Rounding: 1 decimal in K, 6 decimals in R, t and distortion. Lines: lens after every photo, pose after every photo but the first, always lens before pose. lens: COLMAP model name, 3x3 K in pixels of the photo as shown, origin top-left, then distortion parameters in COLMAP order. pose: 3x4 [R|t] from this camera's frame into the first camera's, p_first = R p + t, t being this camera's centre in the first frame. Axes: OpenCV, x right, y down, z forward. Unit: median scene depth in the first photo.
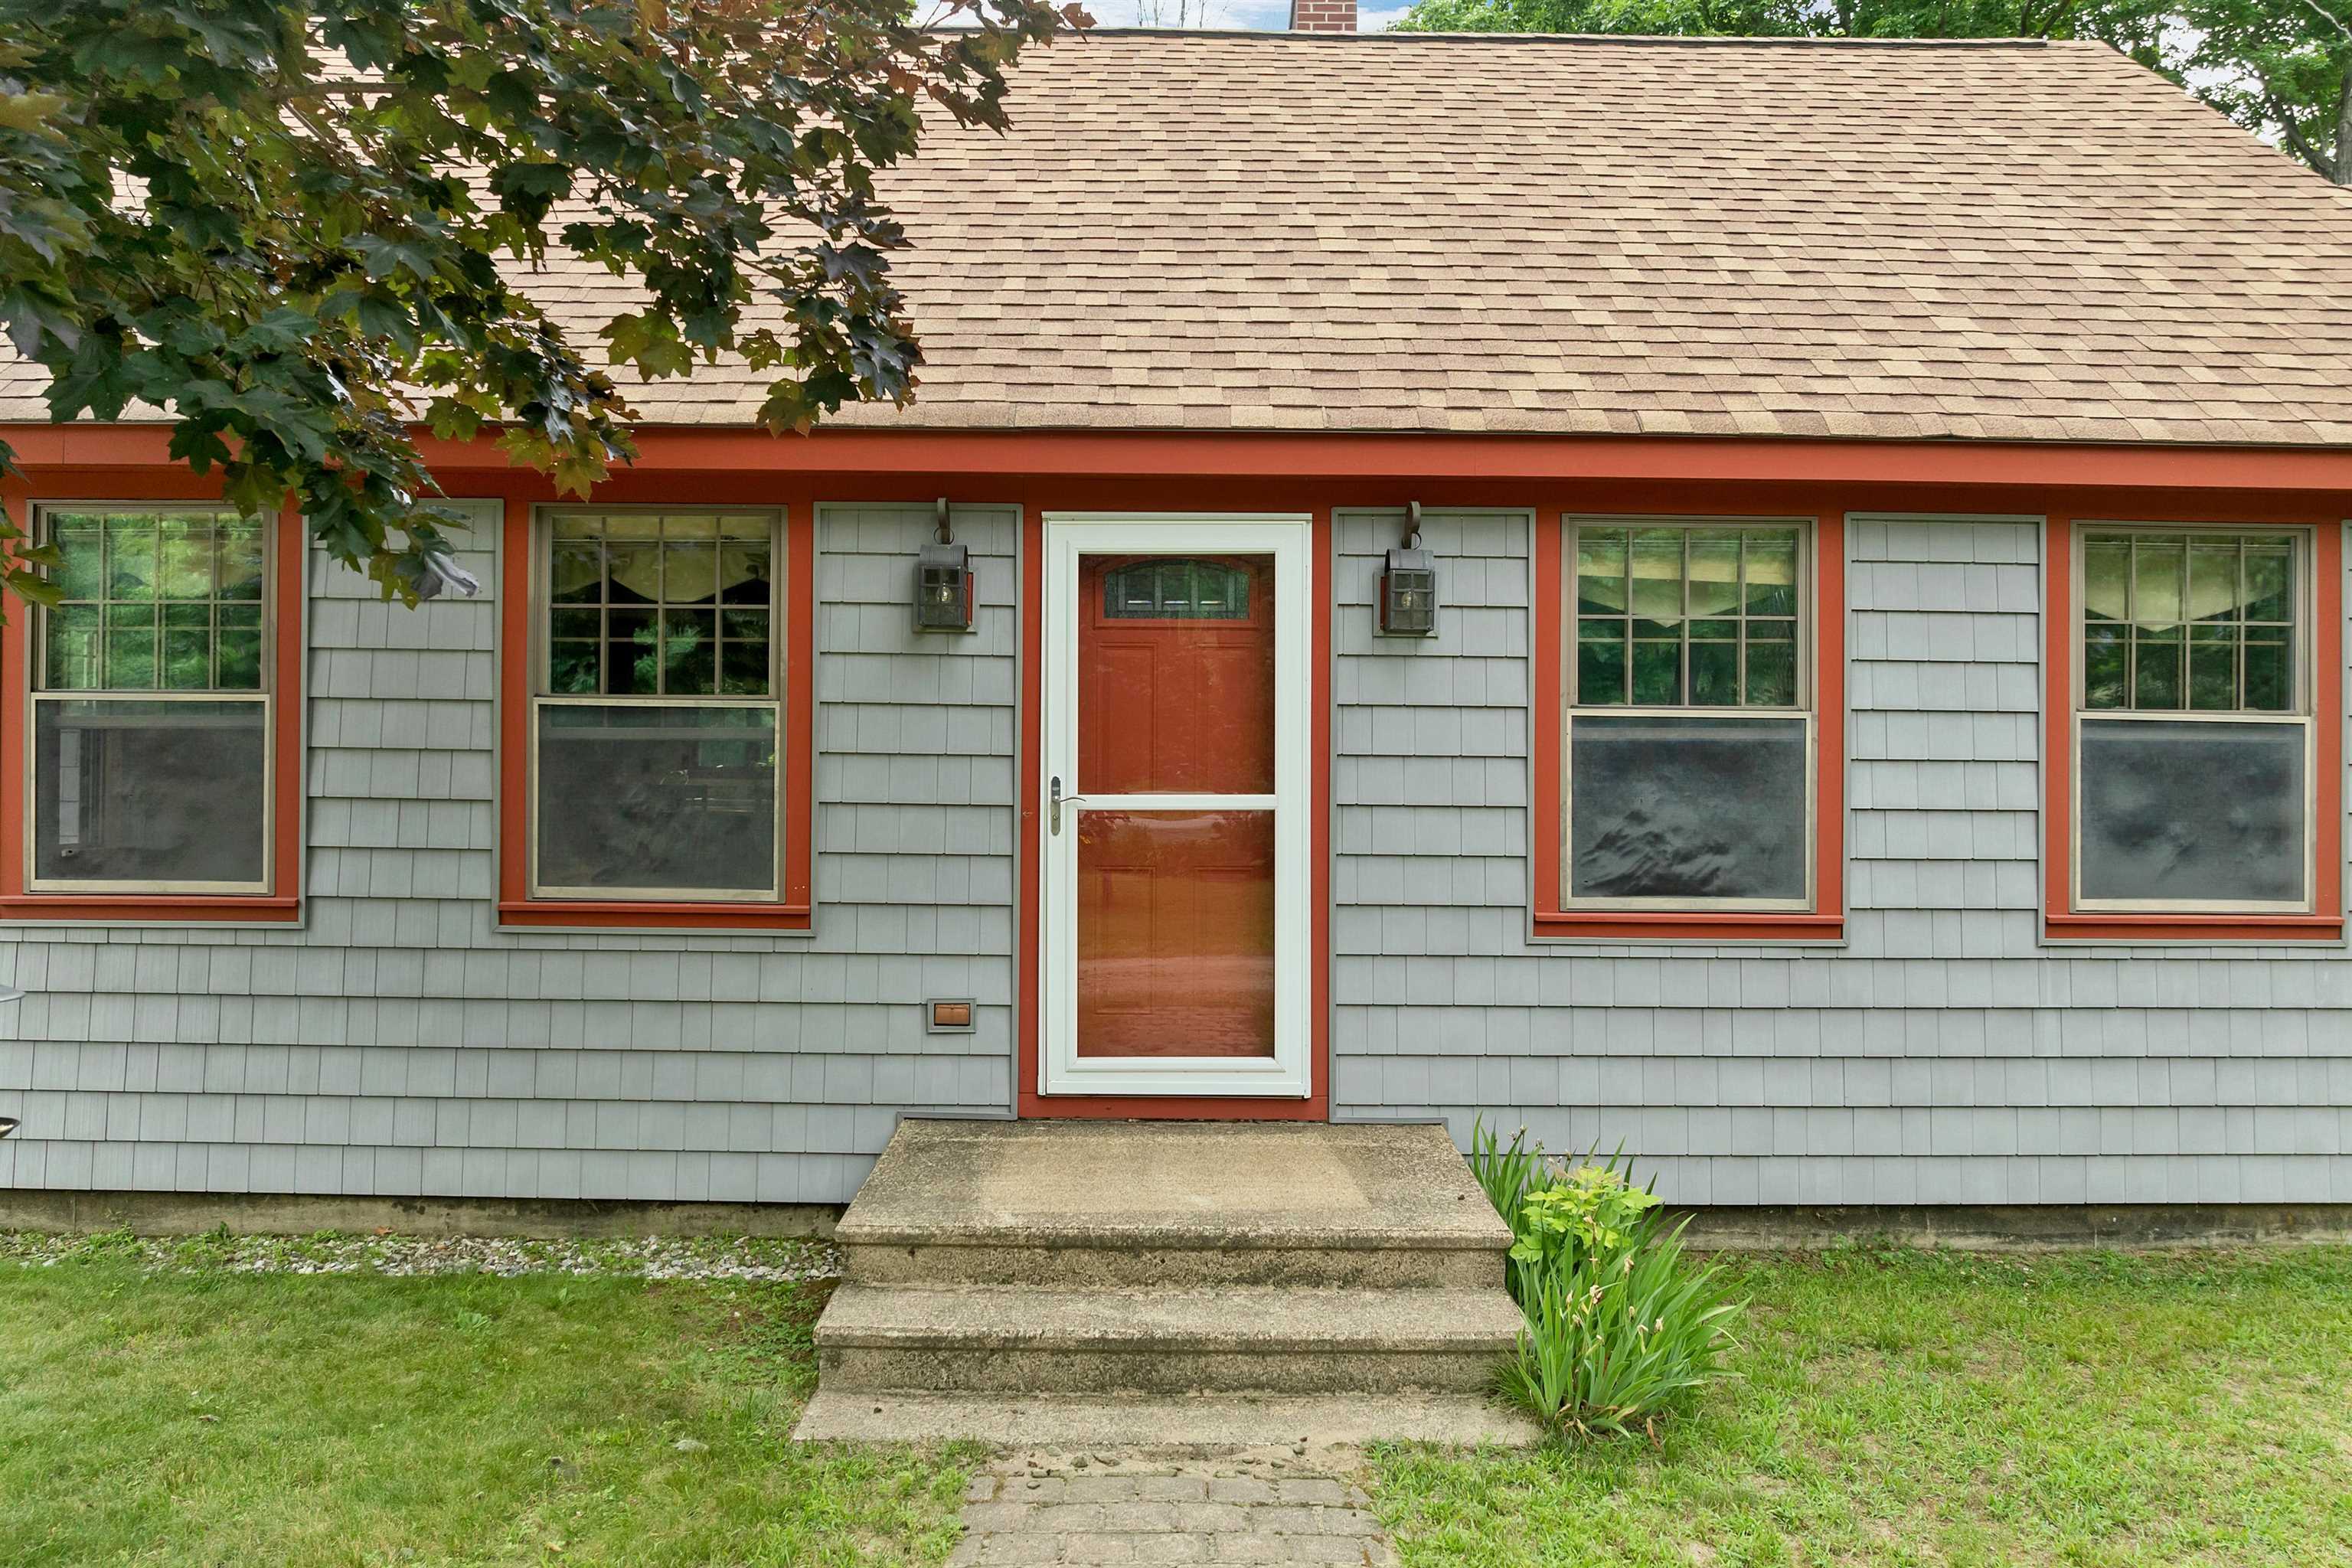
lens RADIAL K [[1691.2, 0, 1181.4], [0, 1691.2, 754.6], [0, 0, 1]] dist [-0.032047, -0.009107]
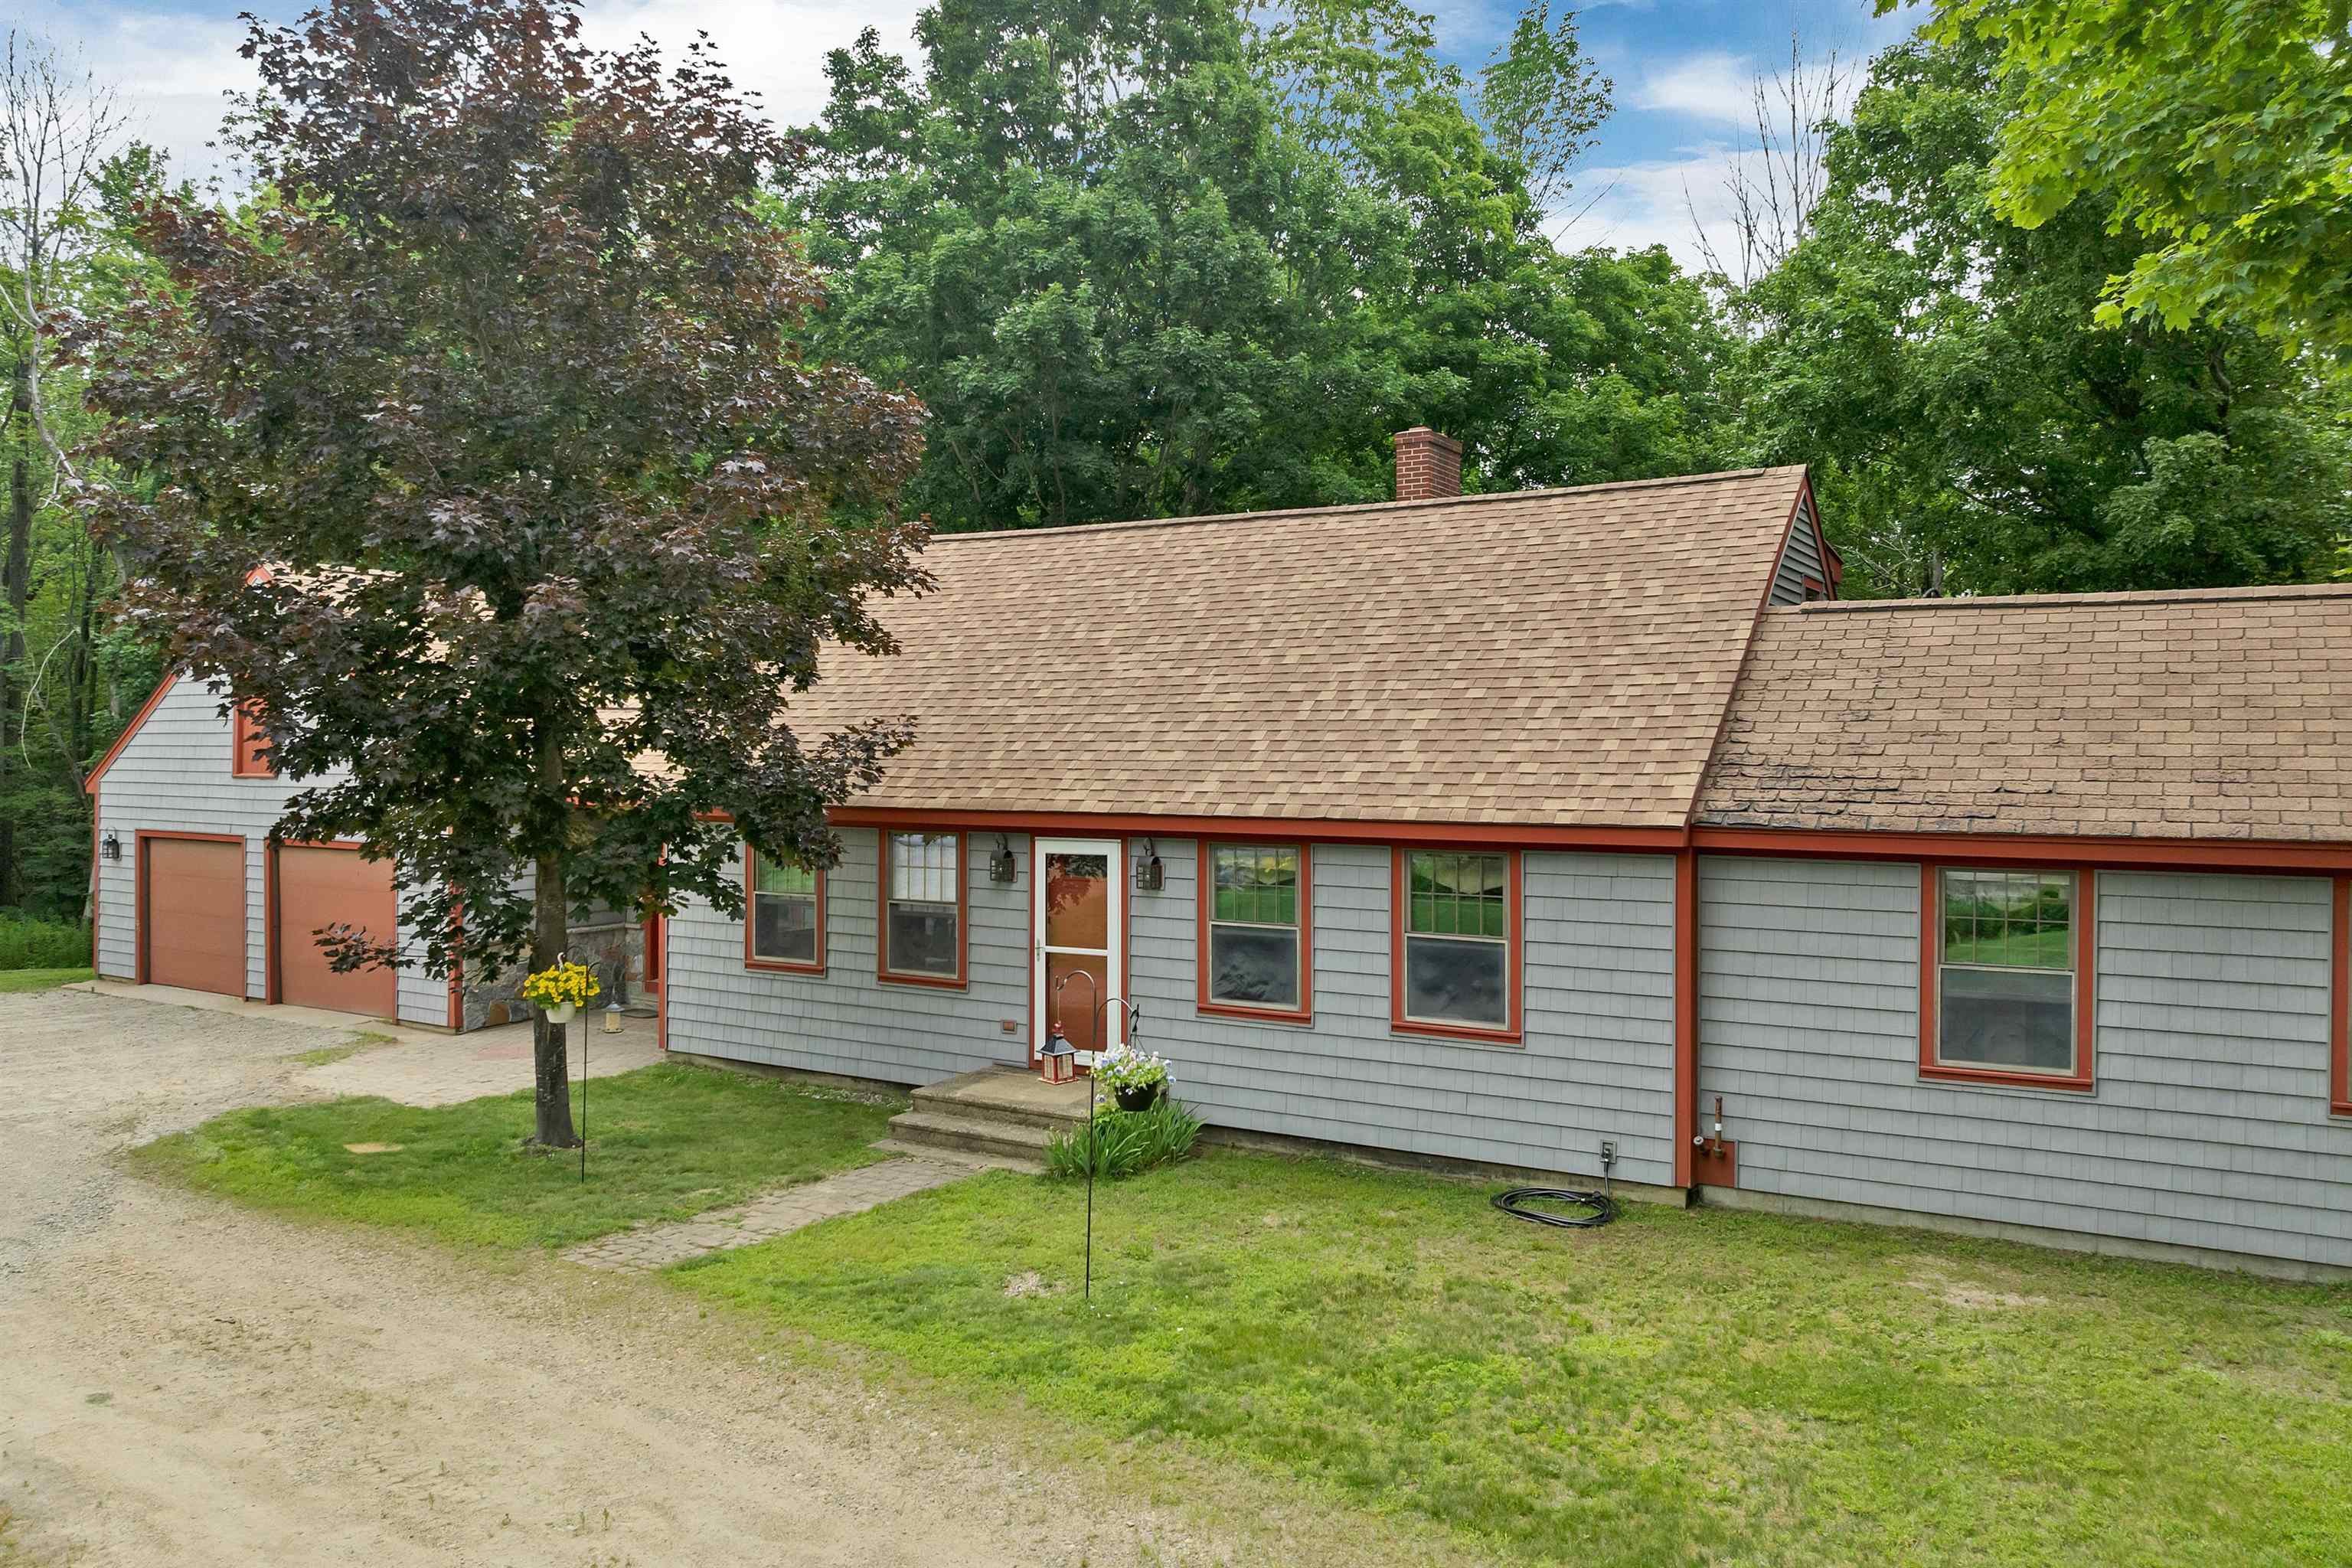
lens RADIAL K [[1676.8, 0, 1184.4], [0, 1676.8, 766.6], [0, 0, 1]] dist [-0.036765, -0.008209]
pose [[0.849668, -0.002830, -0.527311, 1.475643], [0.005058, 0.999983, 0.002782, -0.257682], [0.527294, -0.005031, 0.849668, -1.076424]]
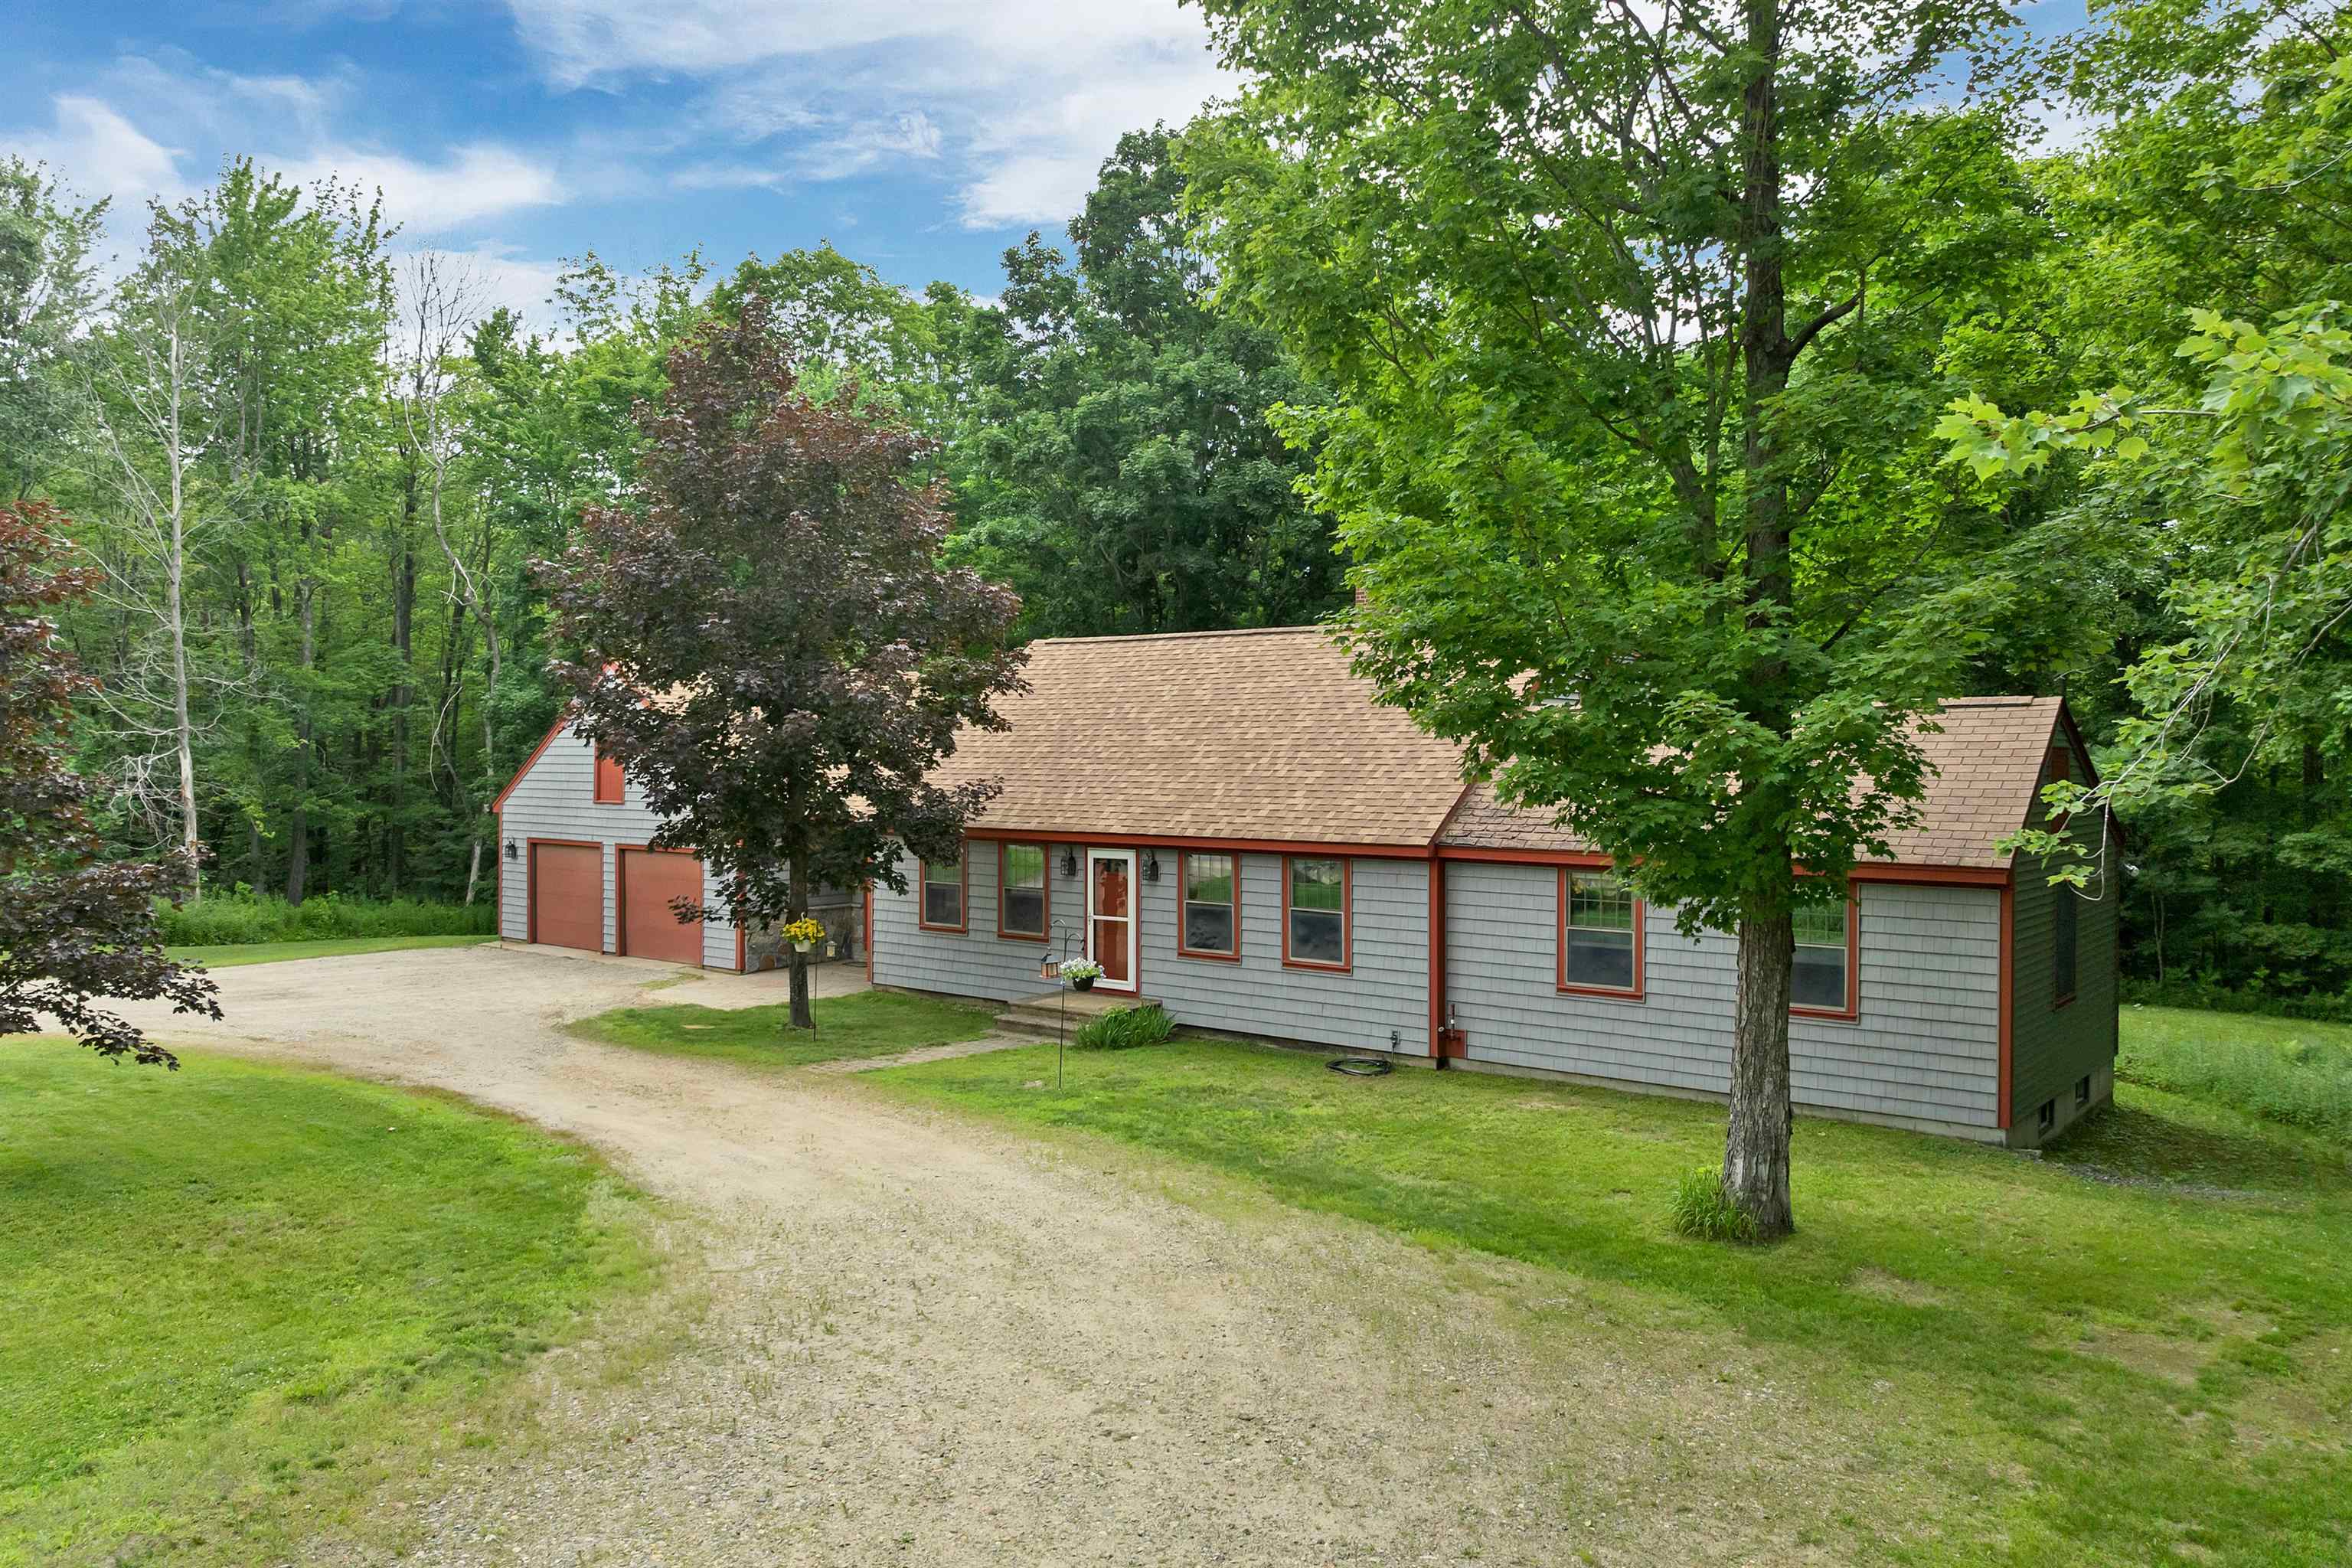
lens RADIAL K [[1676.8, 0, 1184.4], [0, 1676.8, 766.6], [0, 0, 1]] dist [-0.036765, -0.008209]
pose [[0.765032, -0.004699, -0.643975, 2.785533], [0.006495, 0.999979, 0.000419, -0.345166], [0.643959, -0.004503, 0.765046, -2.034959]]
